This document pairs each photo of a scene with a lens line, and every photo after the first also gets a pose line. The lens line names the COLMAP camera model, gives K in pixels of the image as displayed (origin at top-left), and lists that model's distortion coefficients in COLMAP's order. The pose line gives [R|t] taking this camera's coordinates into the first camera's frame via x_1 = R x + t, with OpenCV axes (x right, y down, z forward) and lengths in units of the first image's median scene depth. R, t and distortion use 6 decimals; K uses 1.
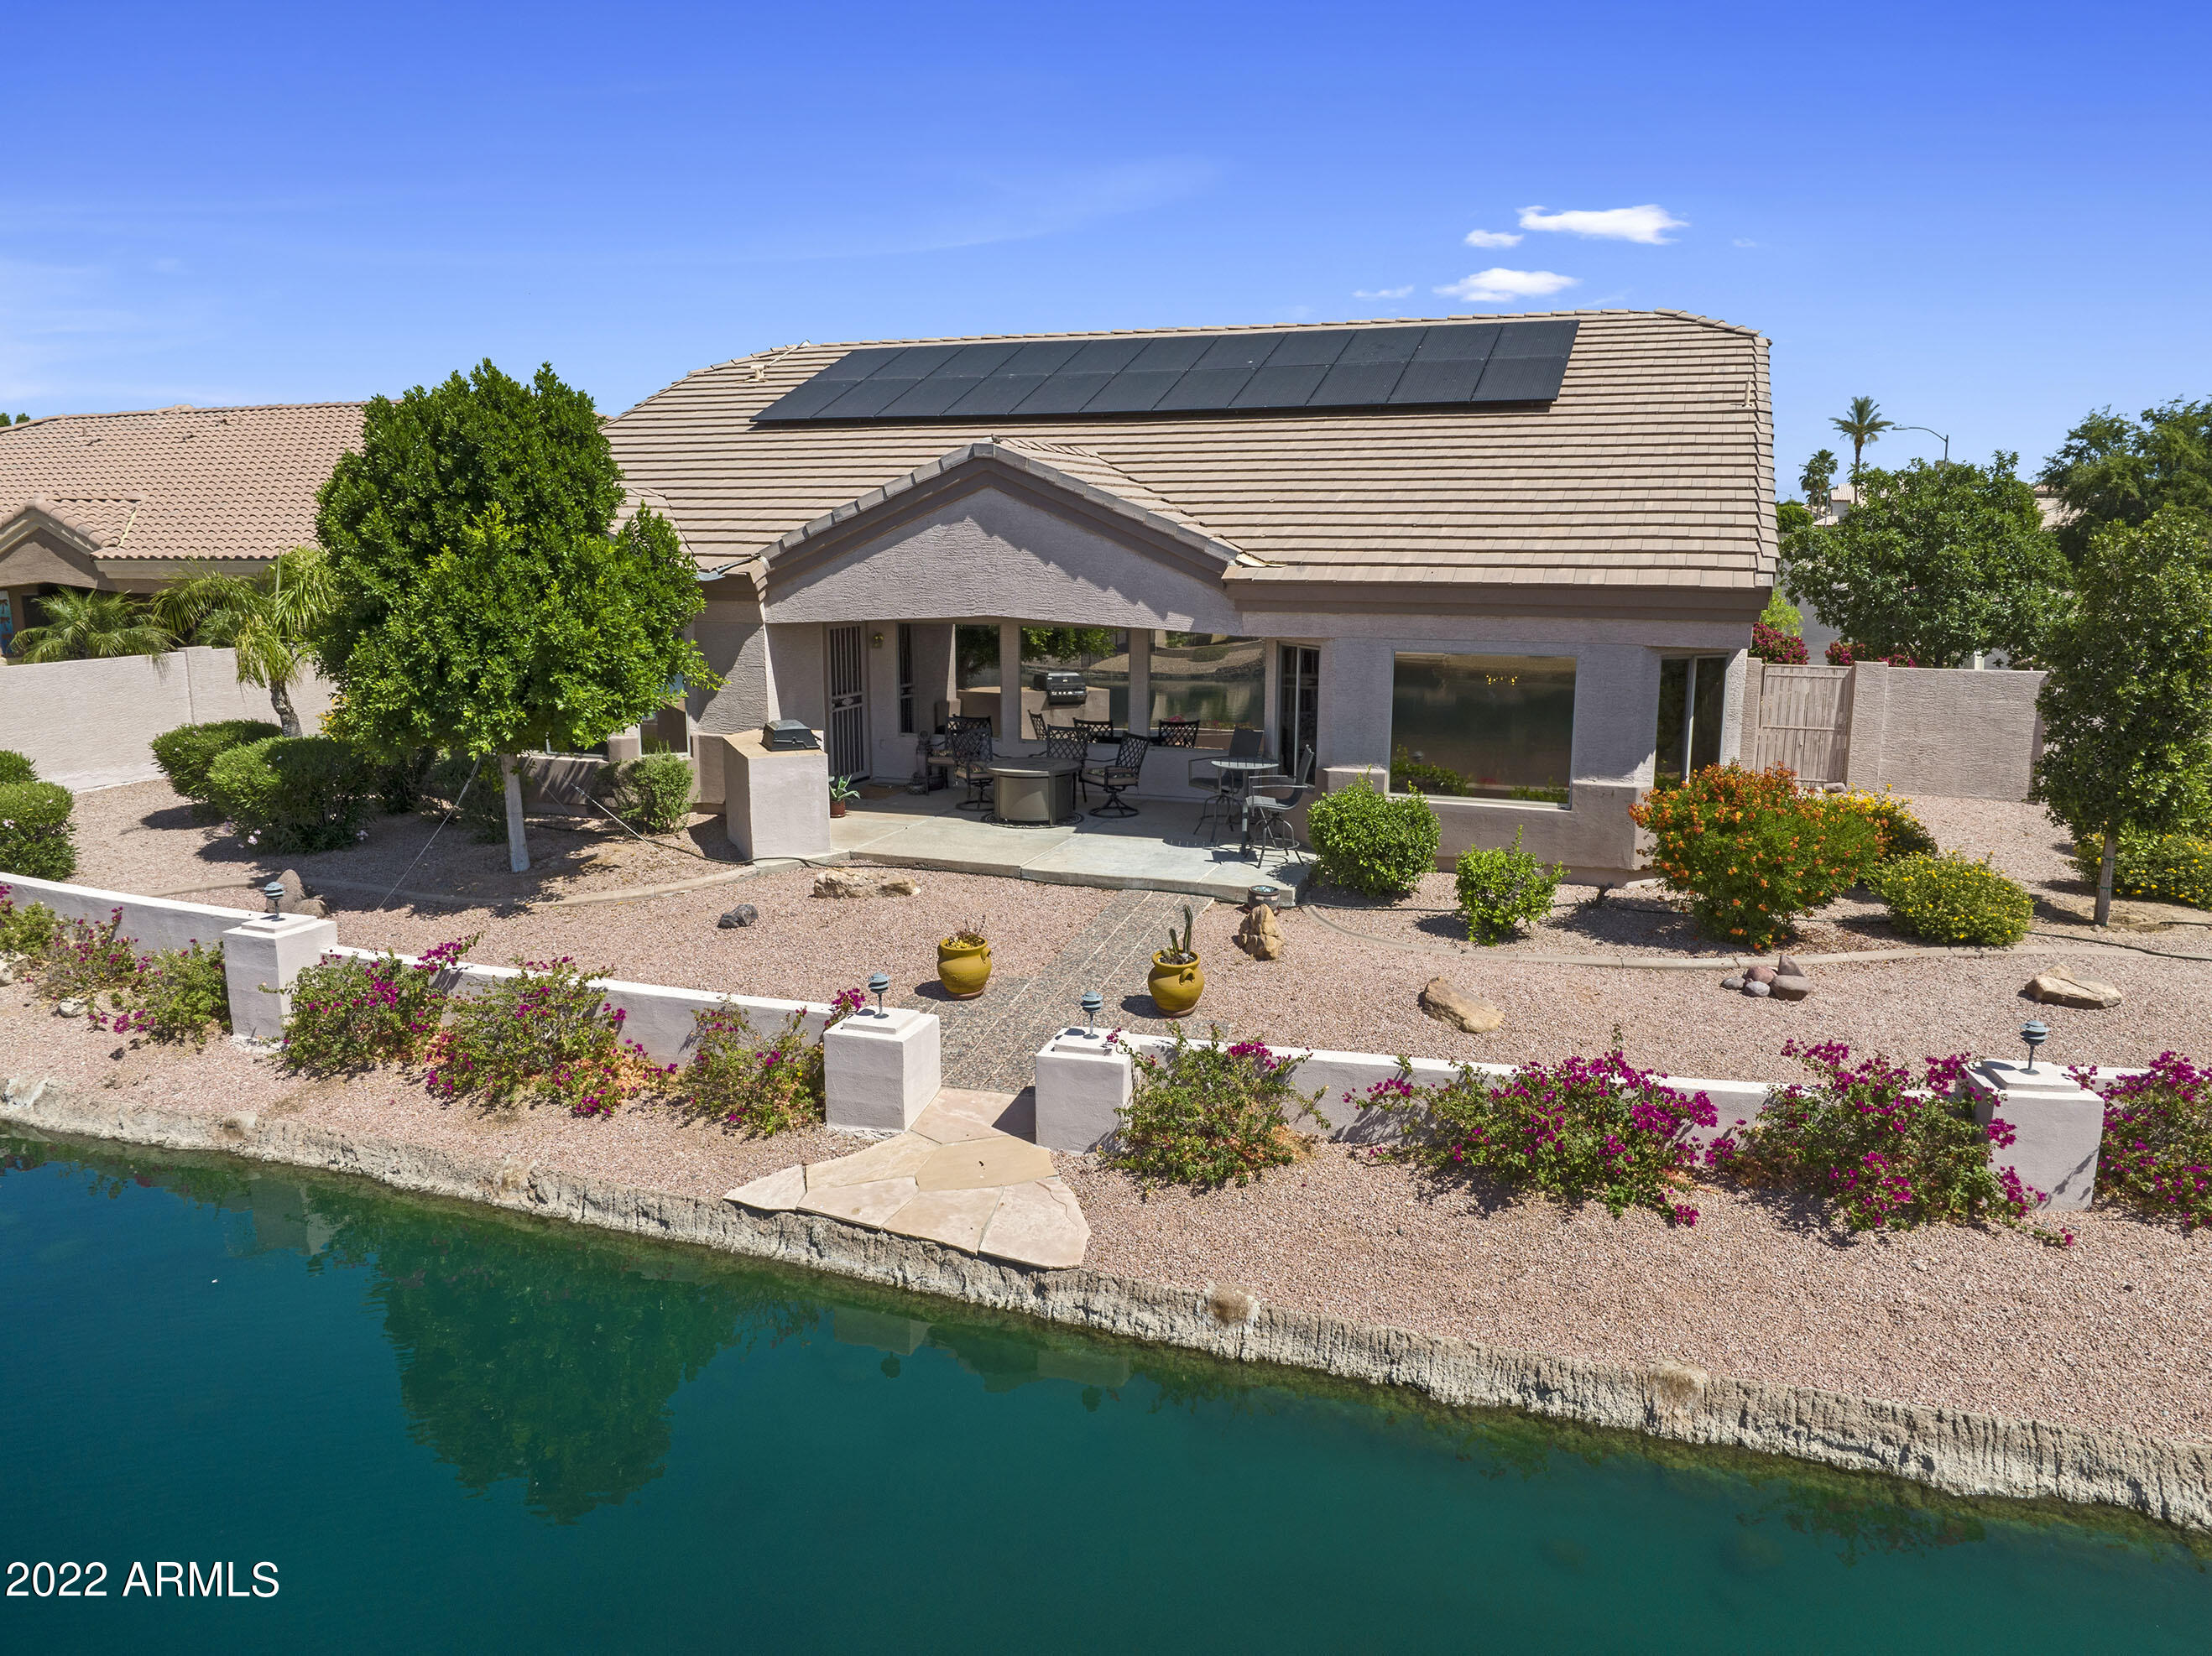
lens RADIAL K [[1557.9, 0, 1106.0], [0, 1557.9, 828.0], [0, 0, 1]] dist [-0.043294, 0.011108]
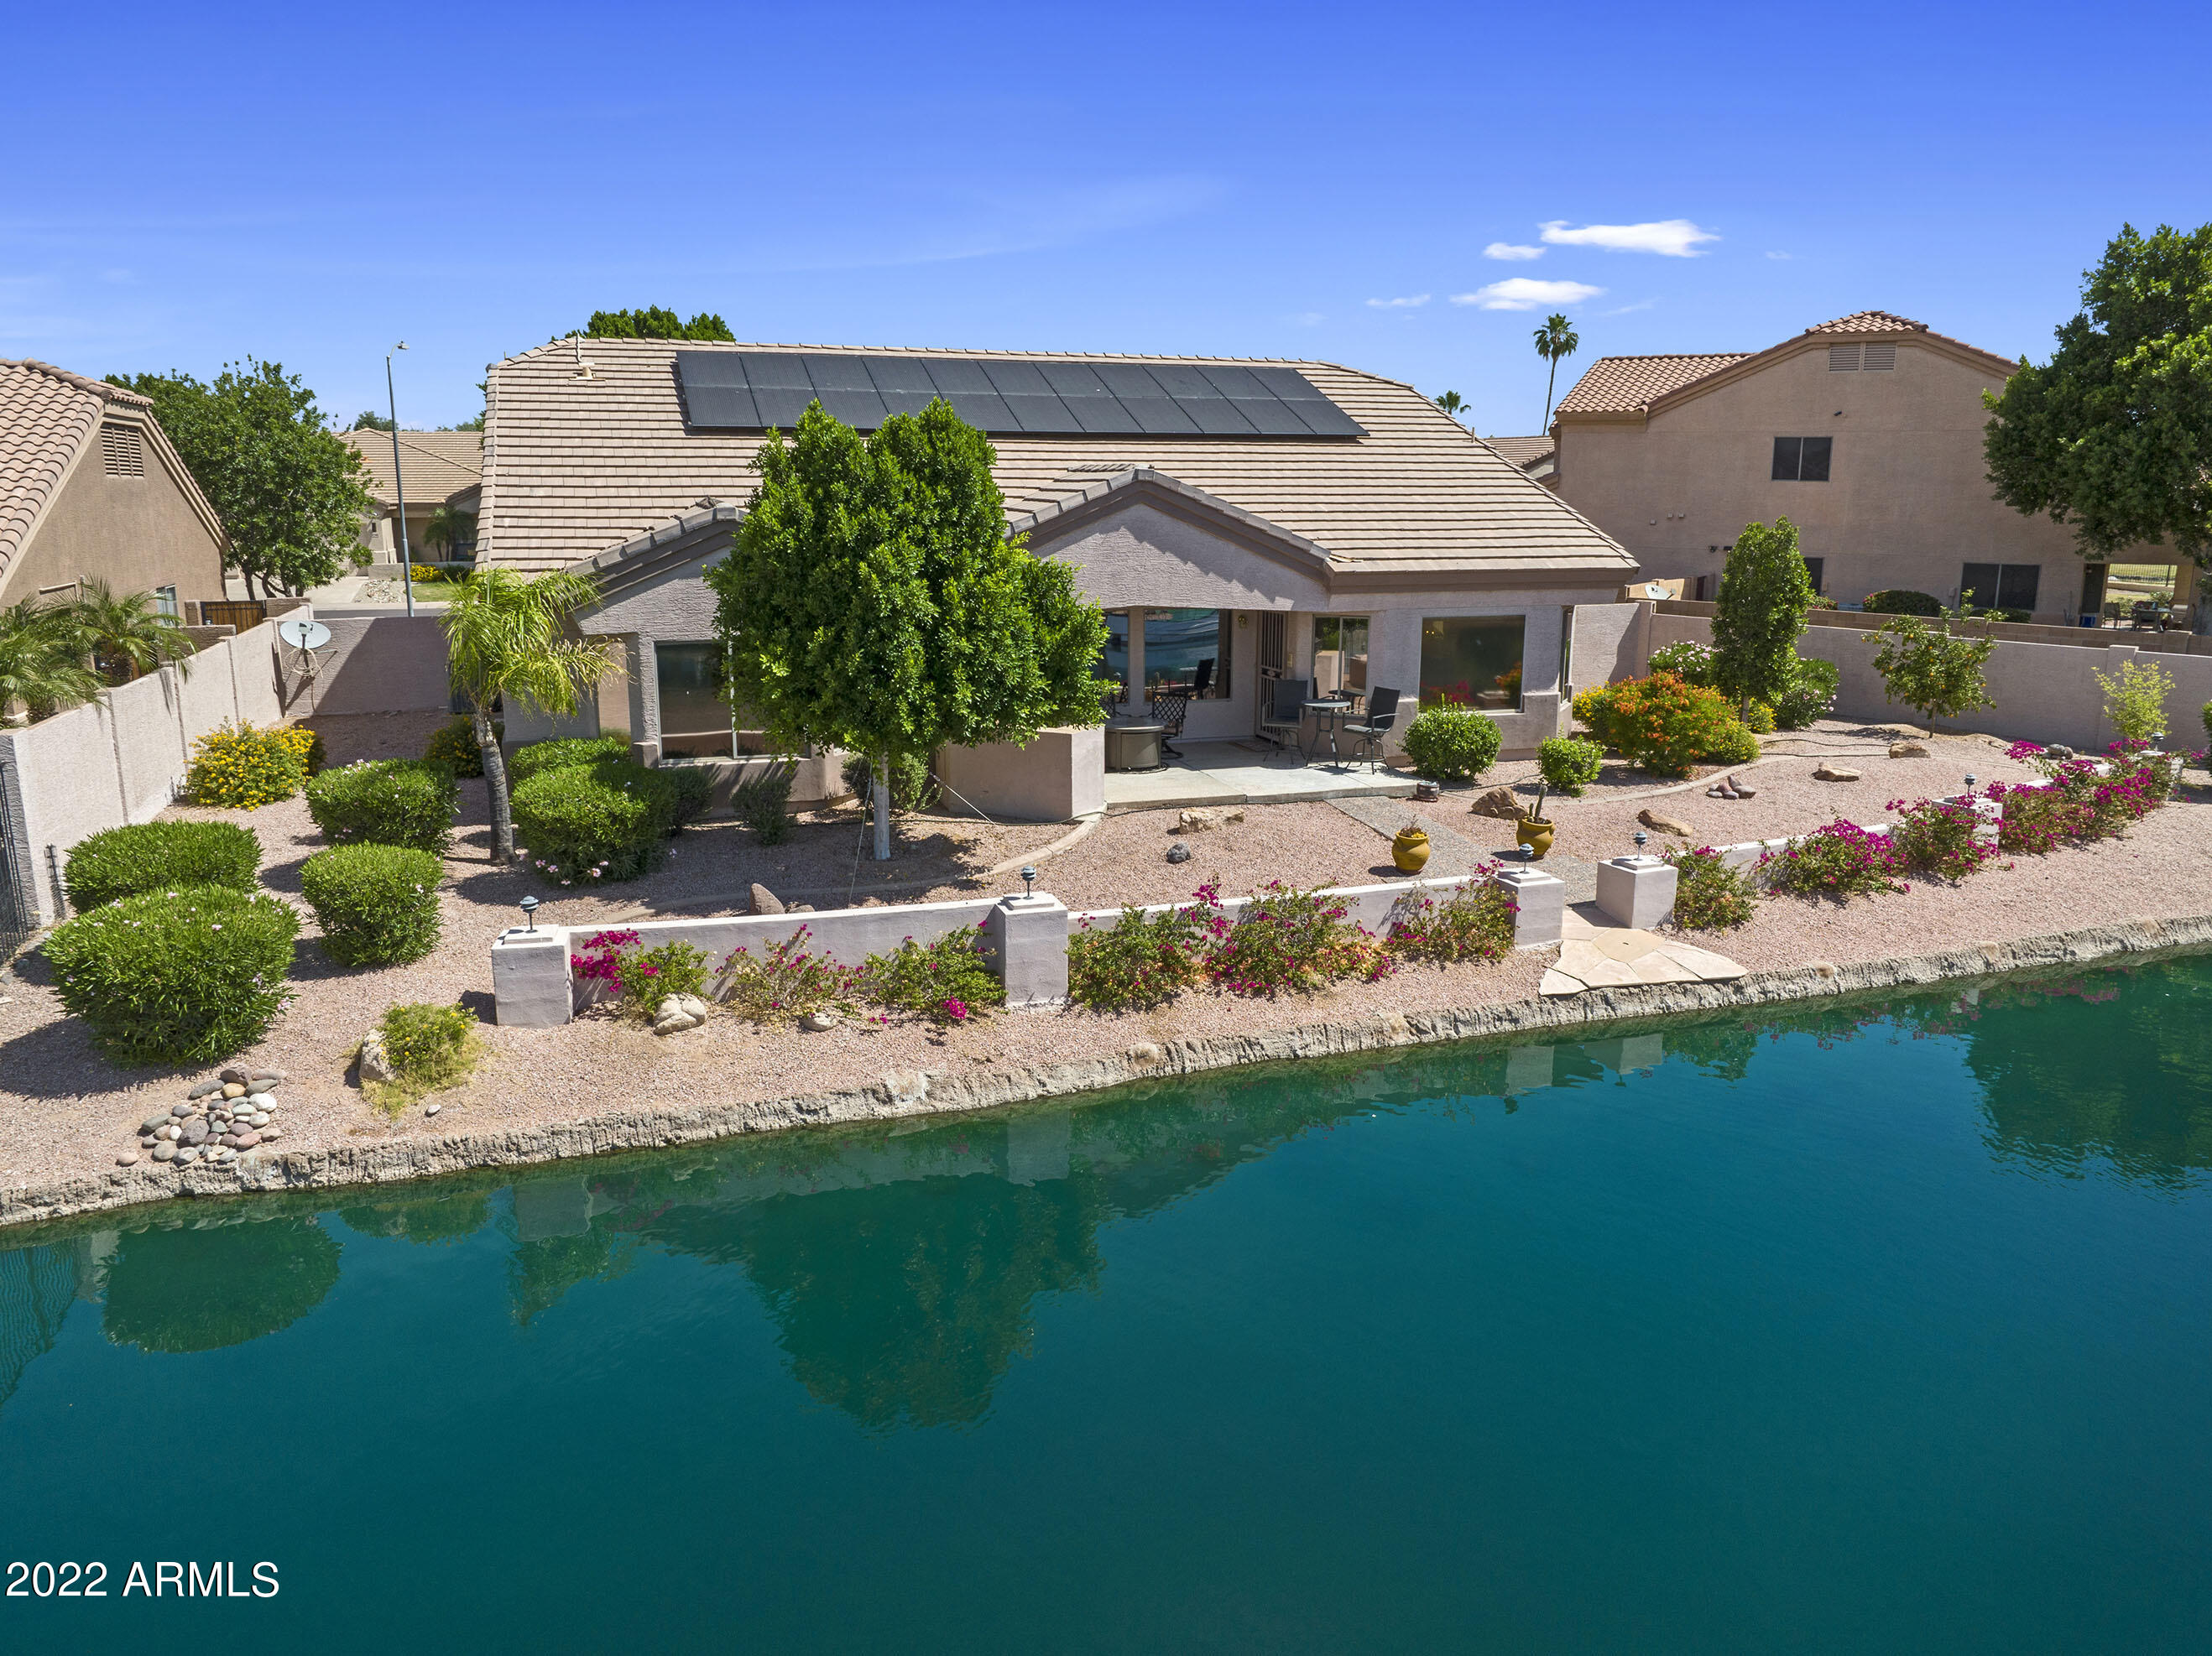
lens RADIAL K [[1557.9, 0, 1106.0], [0, 1557.9, 828.0], [0, 0, 1]] dist [-0.043294, 0.011108]
pose [[0.774926, -0.137437, 0.616929, -1.044342], [0.117323, 0.990388, 0.073265, -0.062451], [-0.621068, 0.015604, 0.783601, 0.038000]]
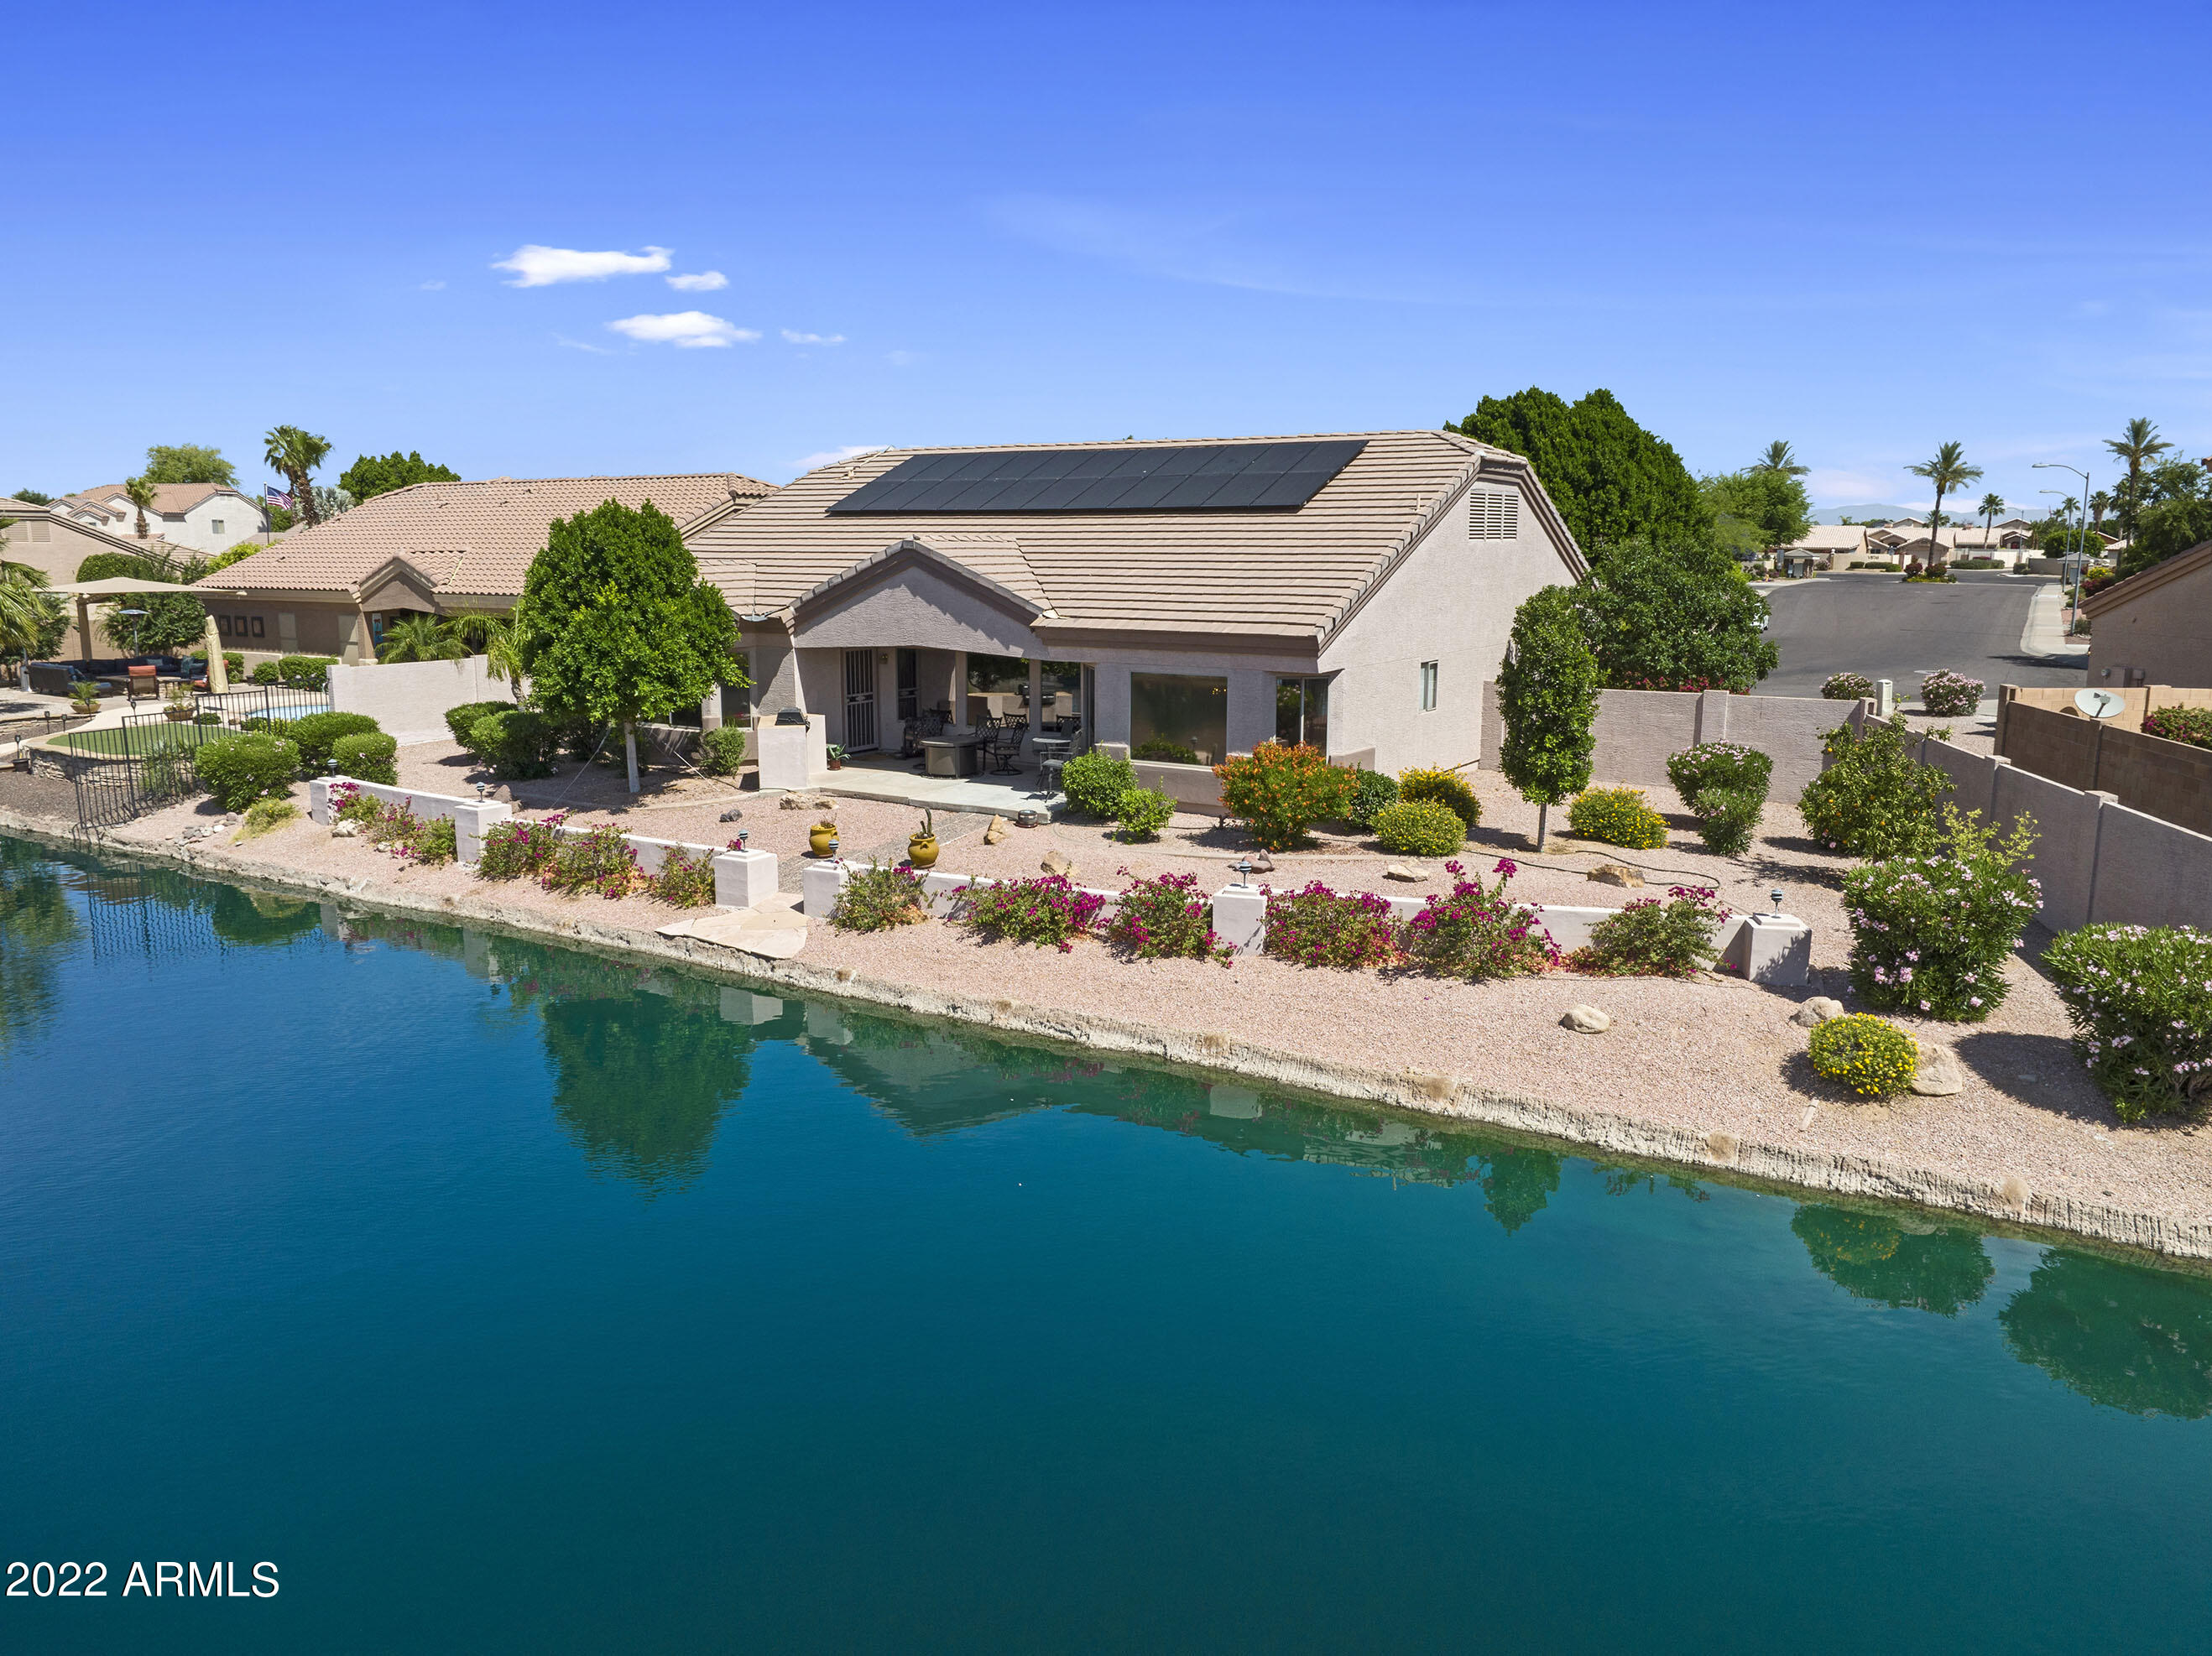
lens RADIAL K [[1546.8, 0, 1106.0], [0, 1546.8, 828.0], [0, 0, 1]] dist [-0.033600, -0.001462]
pose [[0.981259, 0.035931, -0.189312, 0.501041], [-0.037475, 0.999287, -0.004583, 0.061355], [0.189013, 0.011592, 0.981906, -0.623068]]
